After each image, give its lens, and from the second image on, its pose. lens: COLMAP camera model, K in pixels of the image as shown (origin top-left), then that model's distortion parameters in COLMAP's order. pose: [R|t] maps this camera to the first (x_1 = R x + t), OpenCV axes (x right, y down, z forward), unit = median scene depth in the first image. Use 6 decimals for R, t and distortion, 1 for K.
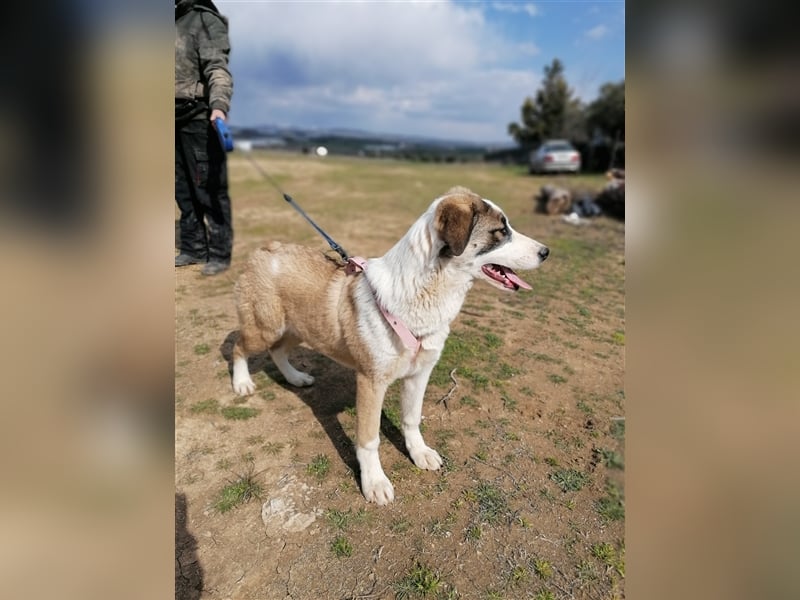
lens RADIAL K [[446.8, 0, 377.3], [0, 446.8, 312.7], [0, 0, 1]] dist [0.032913, -0.025604]
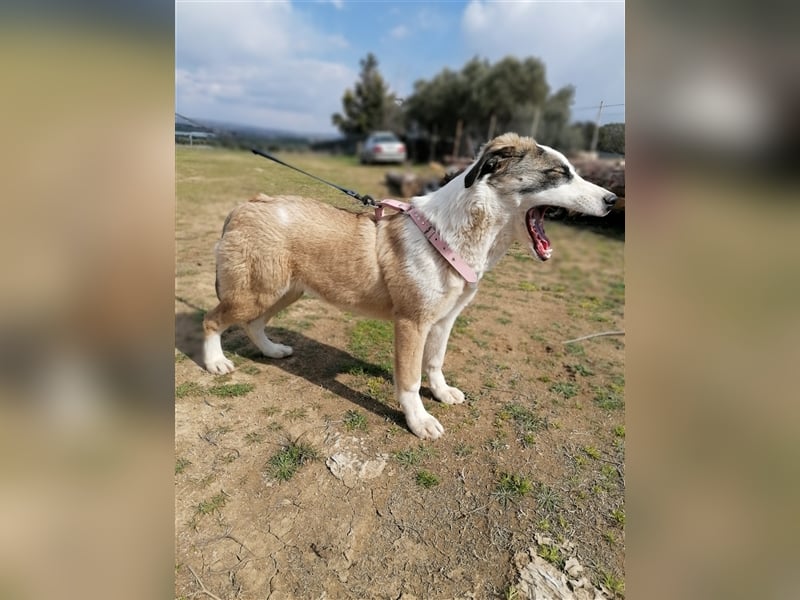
lens RADIAL K [[446.8, 0, 381.3], [0, 446.8, 317.6], [0, 0, 1]] dist [0.032913, -0.025604]
pose [[0.931006, -0.104793, 0.349636, -0.367509], [0.094477, 0.994441, 0.046480, 0.074391], [-0.352564, -0.010241, 0.935732, 0.064430]]
